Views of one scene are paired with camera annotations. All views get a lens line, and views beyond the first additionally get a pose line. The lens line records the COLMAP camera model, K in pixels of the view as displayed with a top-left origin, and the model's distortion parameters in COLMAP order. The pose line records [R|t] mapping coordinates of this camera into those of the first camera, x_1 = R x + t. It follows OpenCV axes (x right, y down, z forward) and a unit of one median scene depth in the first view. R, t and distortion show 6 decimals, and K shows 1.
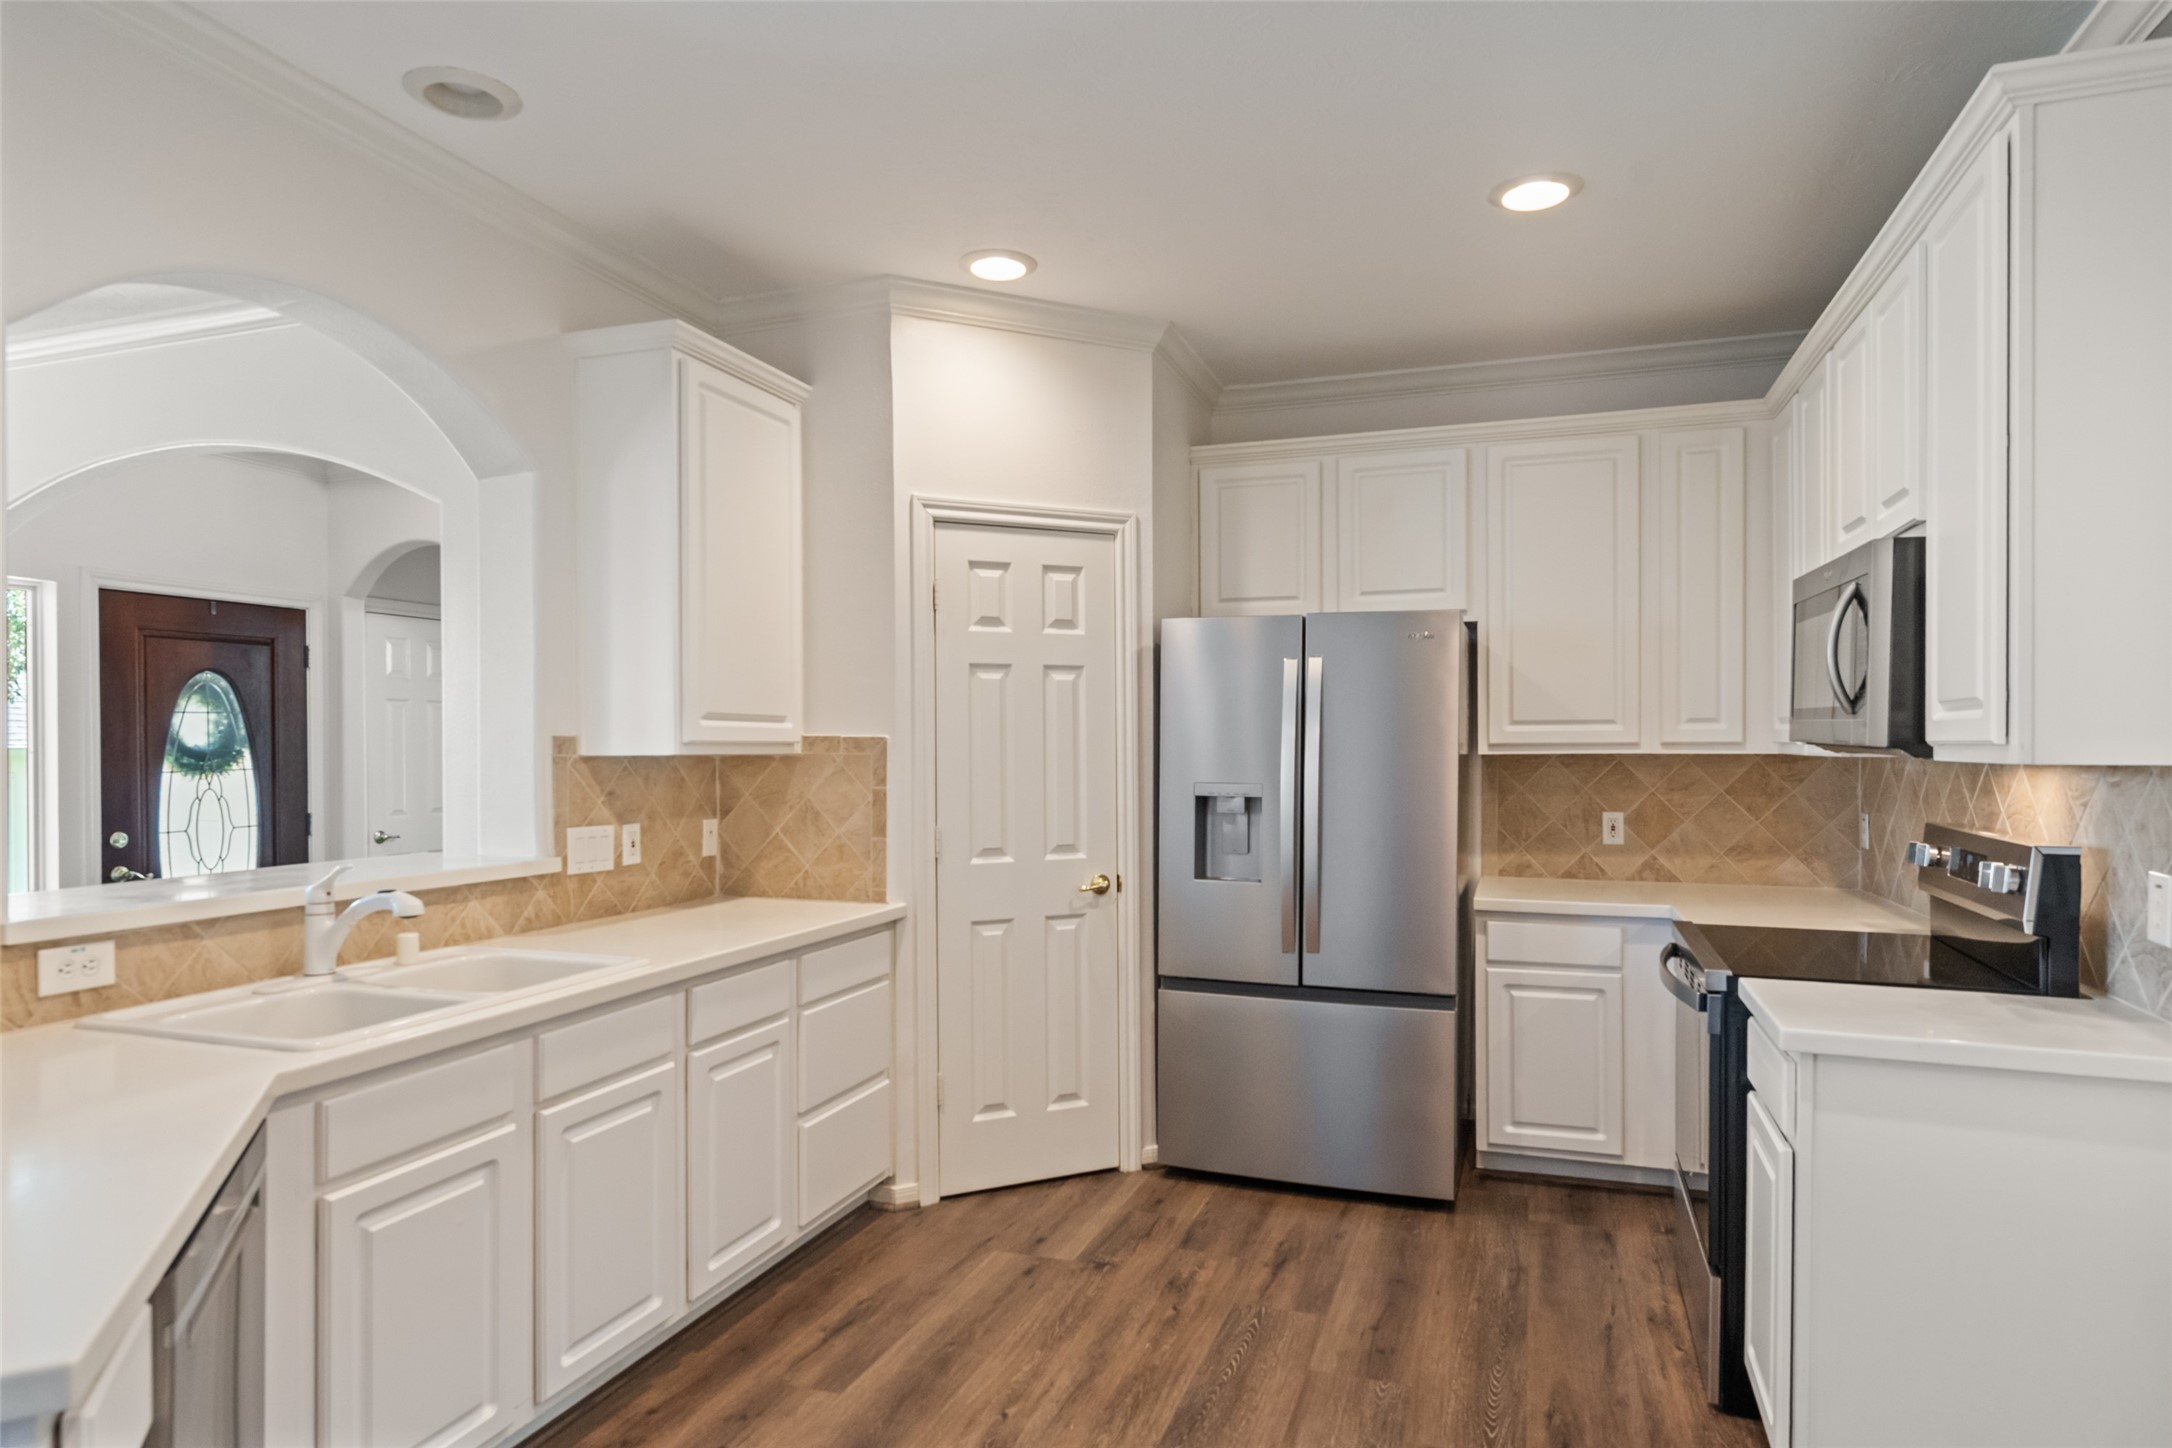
lens RADIAL K [[1268.7, 0, 1095.7], [0, 1268.7, 750.7], [0, 0, 1]] dist [0.003139, 0.000322]
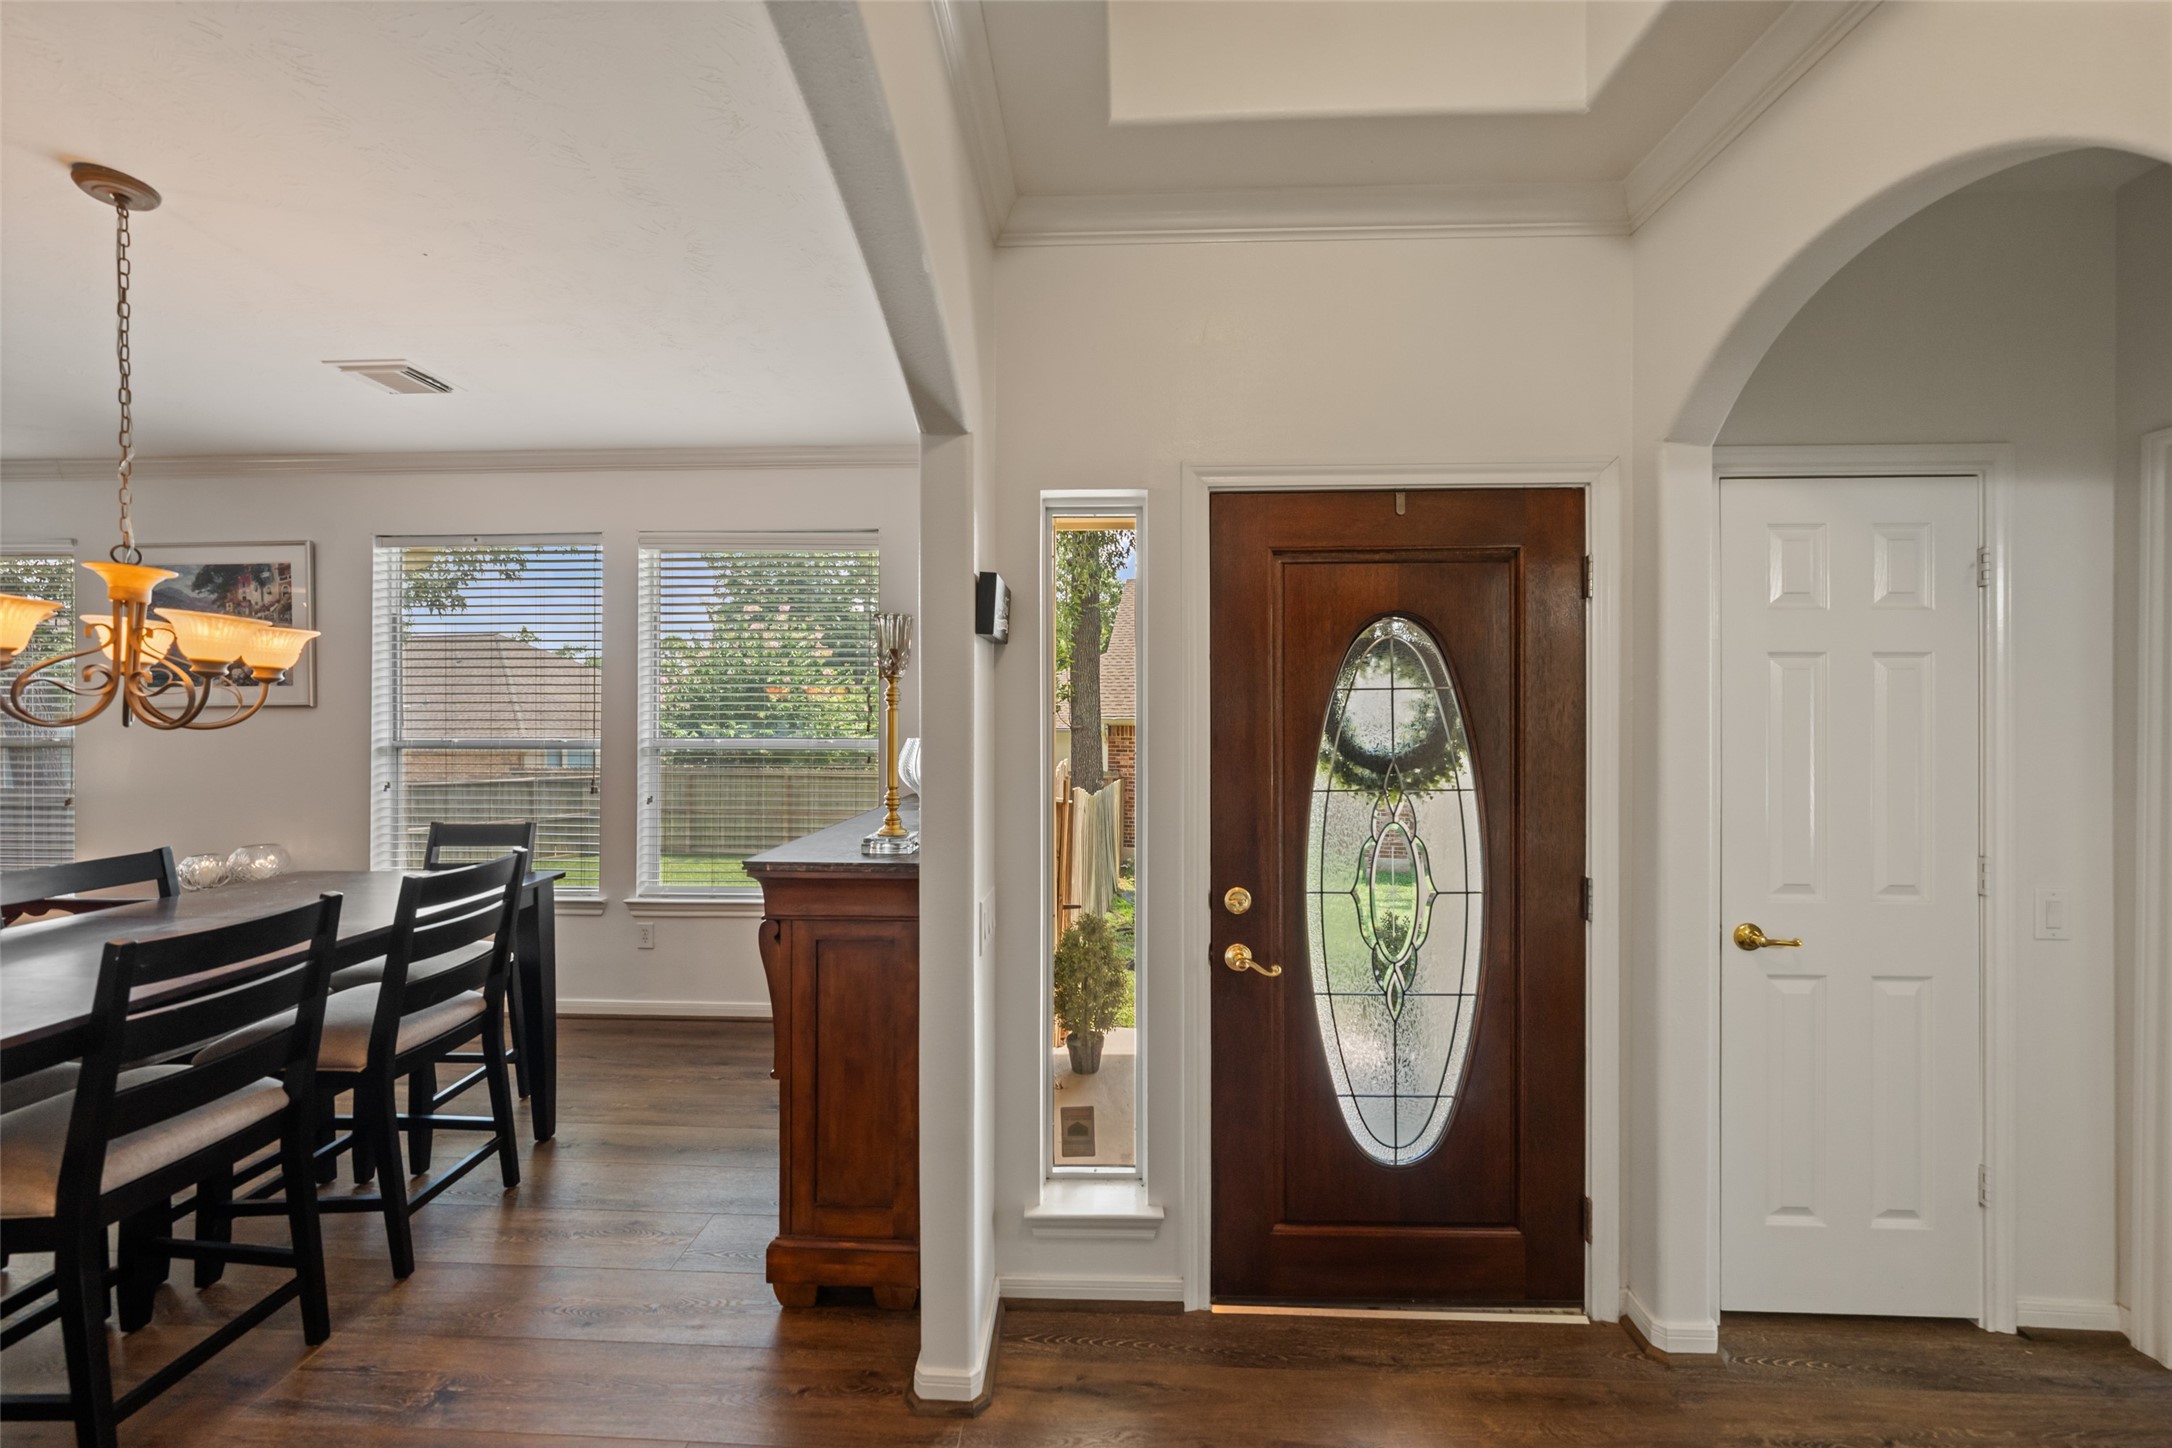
lens RADIAL K [[743.2, 0, 1079.2], [0, 743.2, 711.8], [0, 0, 1]] dist [-0.007944, 0.000942]
pose [[0.287489, 0.002881, -0.957779, -0.605301], [-0.008409, 0.999965, 0.000484, -0.026786], [0.957747, 0.007914, 0.287503, 1.110277]]
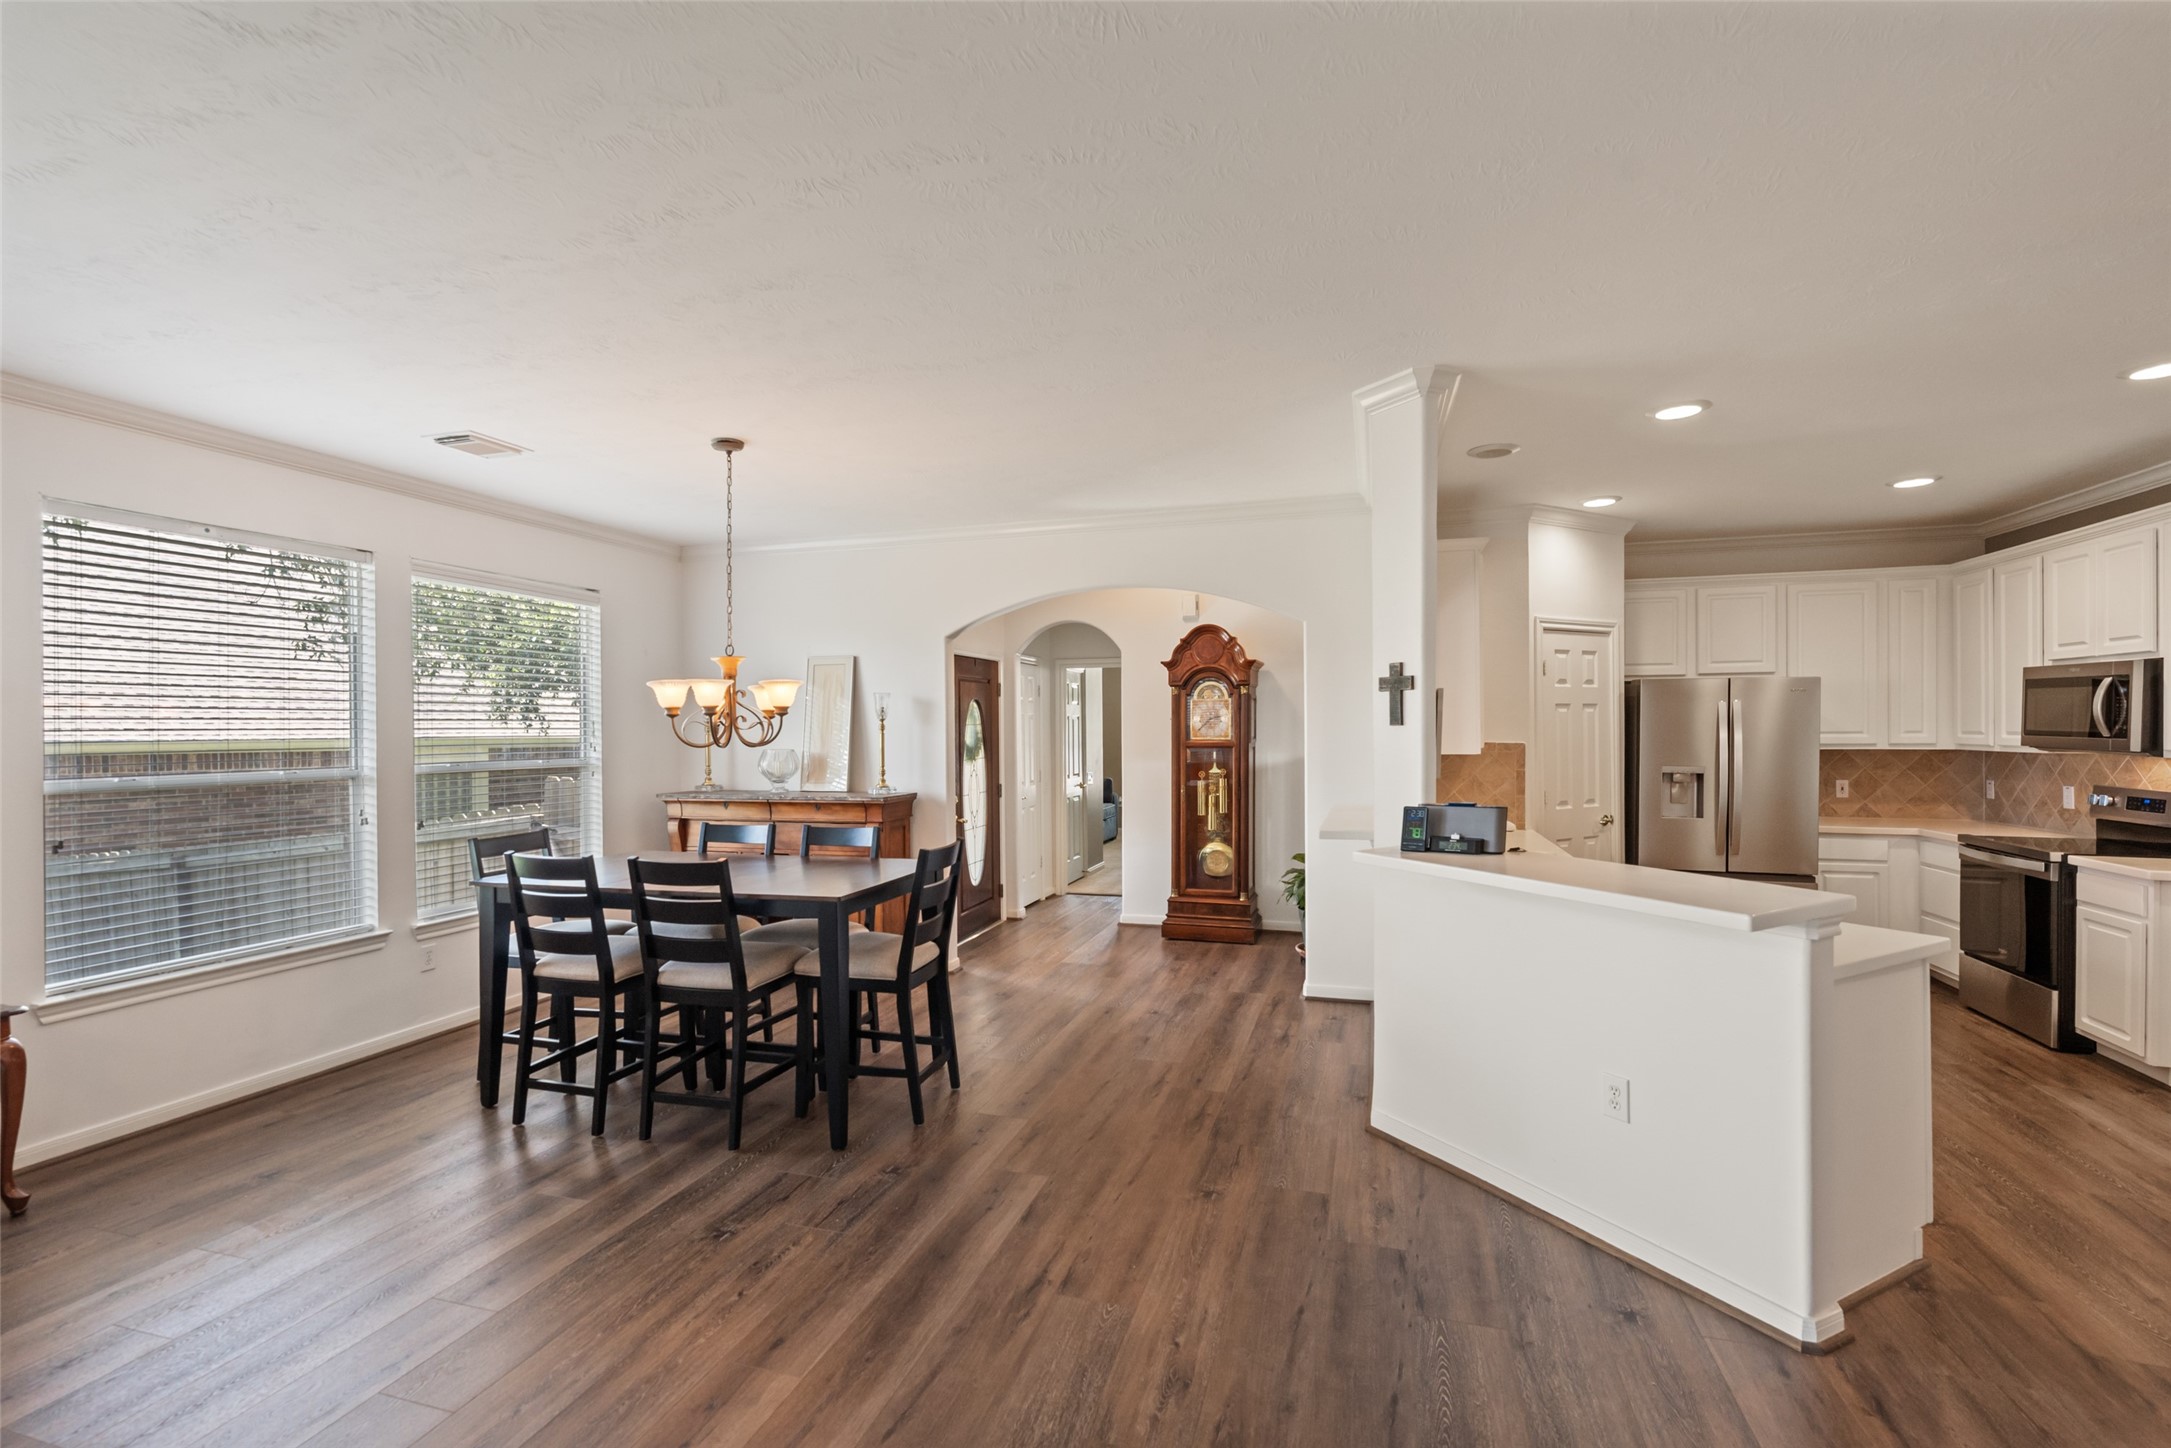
lens RADIAL K [[971.3, 0, 1093.1], [0, 971.3, 729.2], [0, 0, 1]] dist [0.006157, -0.001064]
pose [[0.998989, -0.002043, 0.044910, -0.864257], [0.002236, 0.999989, -0.004232, -0.025702], [-0.044900, 0.004328, 0.998982, -0.425735]]
